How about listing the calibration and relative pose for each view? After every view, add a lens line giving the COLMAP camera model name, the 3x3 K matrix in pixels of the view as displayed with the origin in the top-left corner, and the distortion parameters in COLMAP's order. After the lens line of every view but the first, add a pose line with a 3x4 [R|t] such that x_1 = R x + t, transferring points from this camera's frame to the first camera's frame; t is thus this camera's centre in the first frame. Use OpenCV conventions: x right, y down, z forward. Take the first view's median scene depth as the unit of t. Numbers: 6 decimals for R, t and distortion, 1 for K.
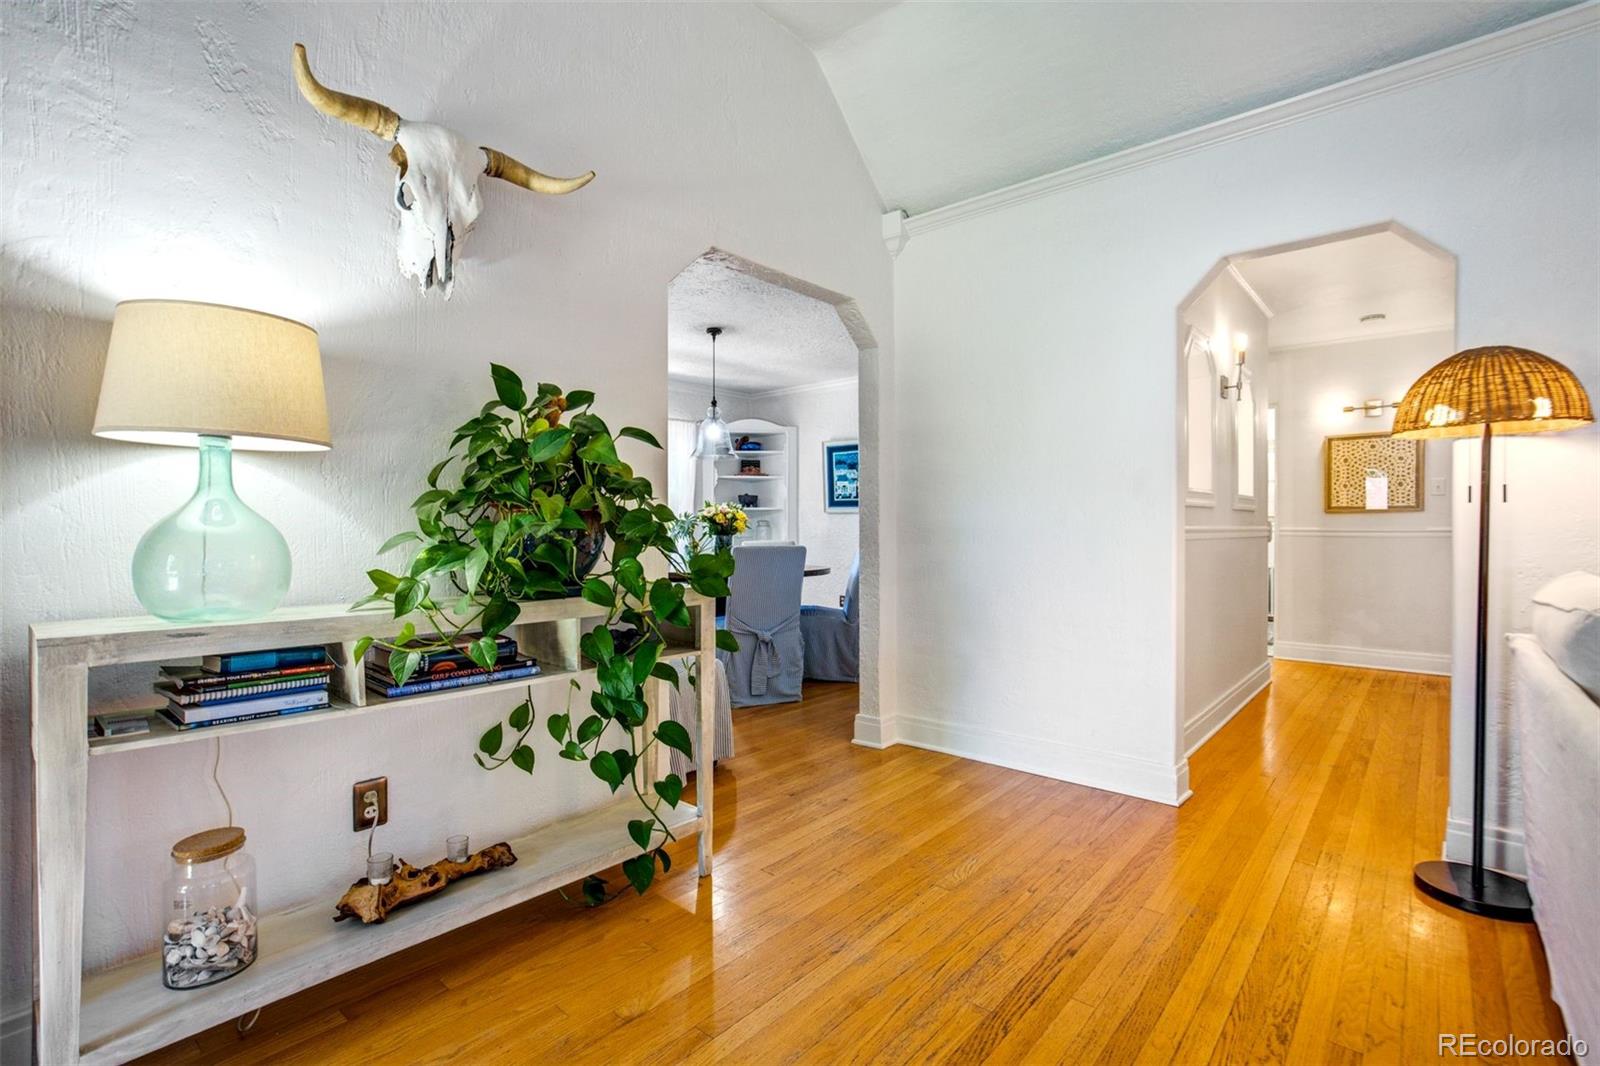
lens RADIAL K [[740.8, 0, 798.3], [0, 740.8, 530.7], [0, 0, 1]] dist [-0.045226, 0.024796]
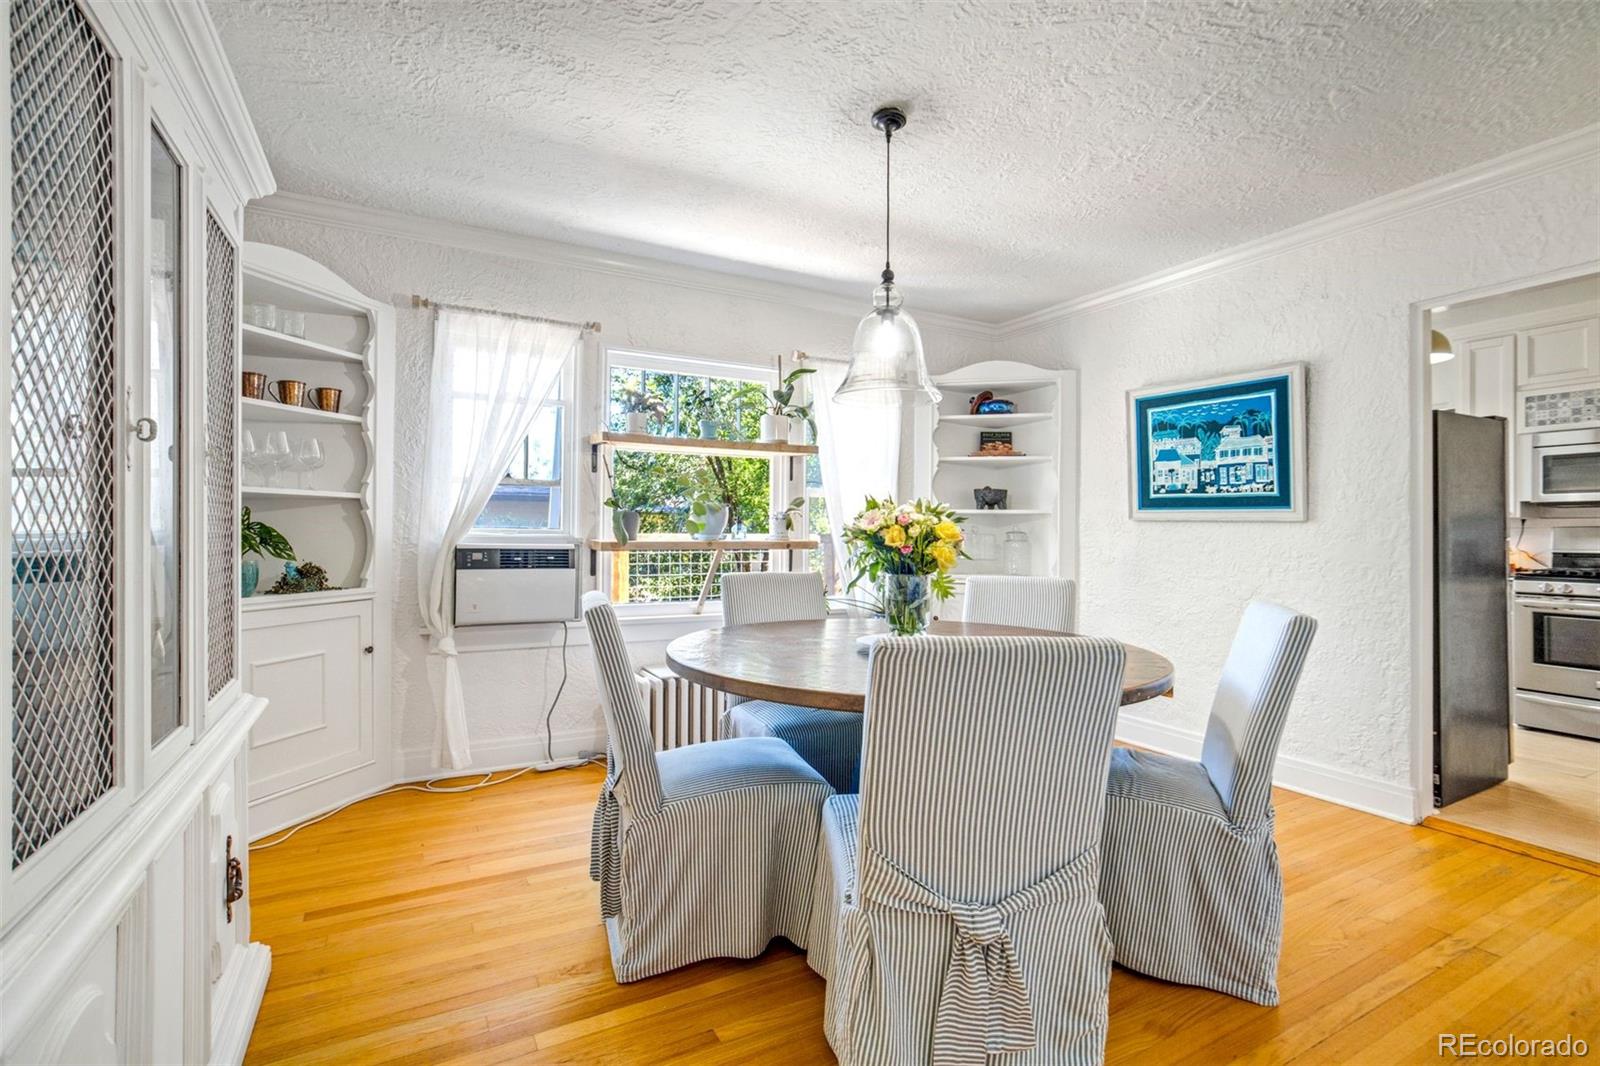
lens RADIAL K [[740.8, 0, 798.3], [0, 740.8, 530.7], [0, 0, 1]] dist [-0.045226, 0.024796]
pose [[0.938479, 0.009554, -0.345204, -0.007910], [-0.010198, 0.999948, -0.000049, -0.014563], [0.345185, 0.003567, 0.938528, 0.436390]]
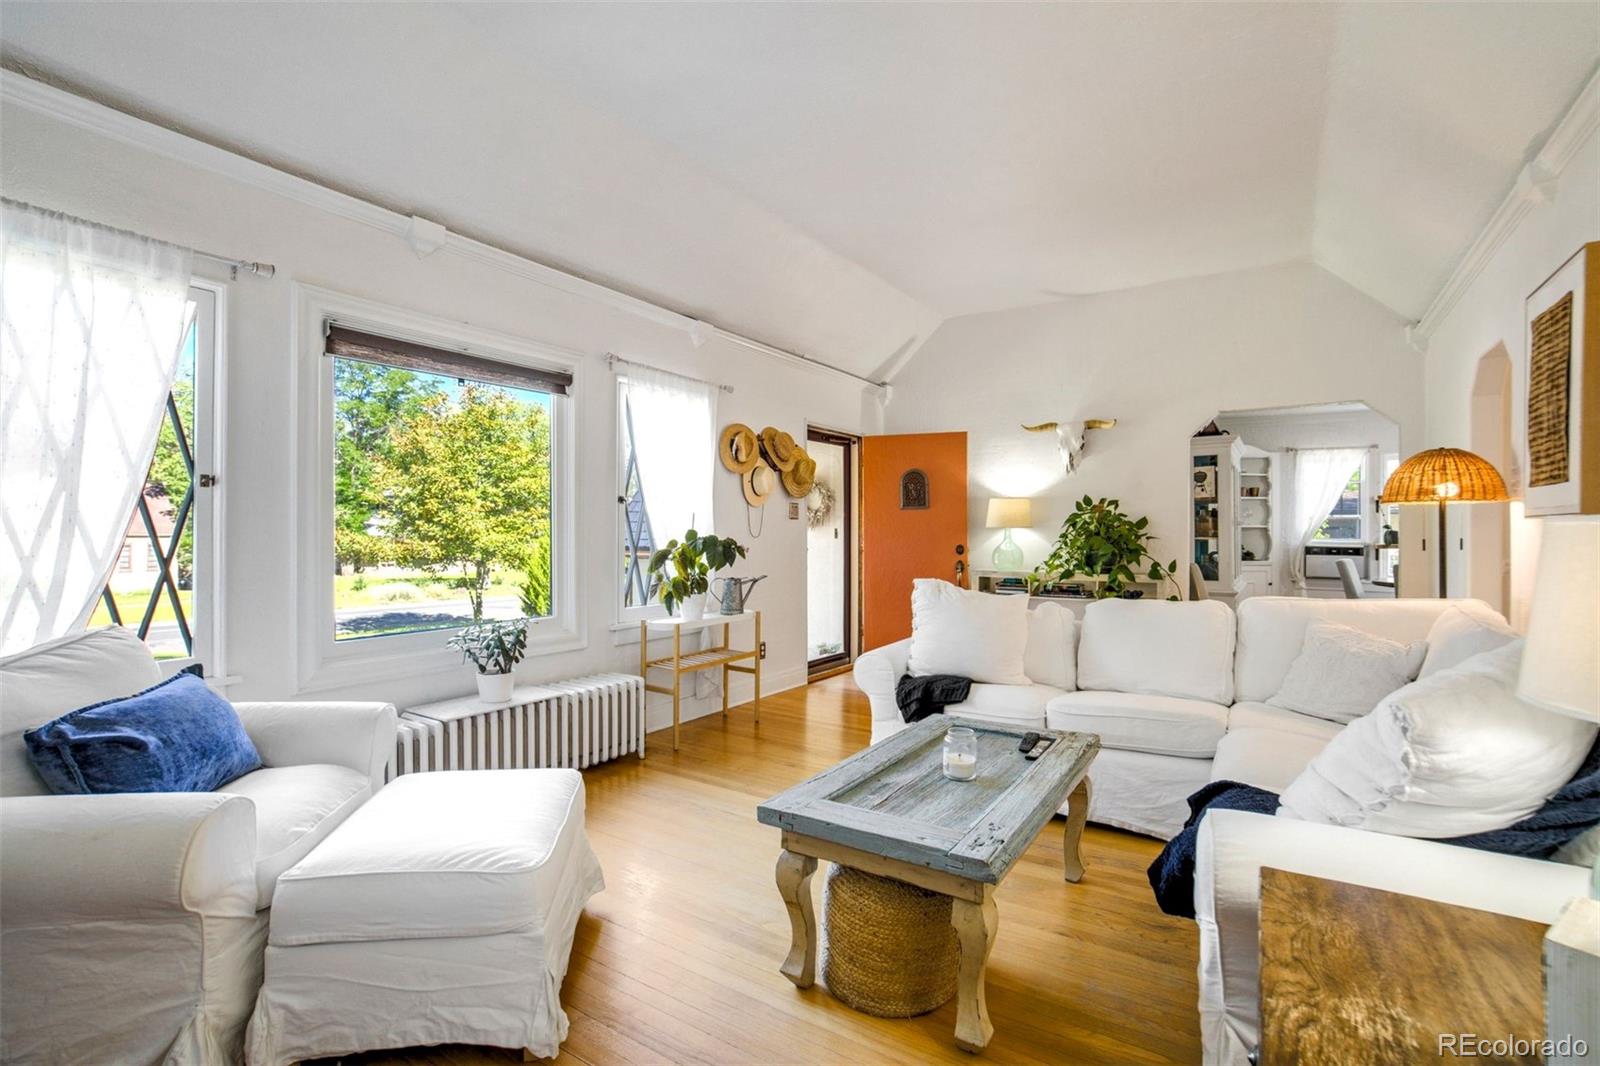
lens RADIAL K [[742.6, 0, 800.0], [0, 742.6, 533.0], [0, 0, 1]] dist [-0.000828, -0.000116]
pose [[0.140305, -0.002483, -0.990105, 0.681369], [-0.003978, 0.999987, -0.003071, -0.015827], [0.990100, 0.004369, 0.140294, -0.162242]]
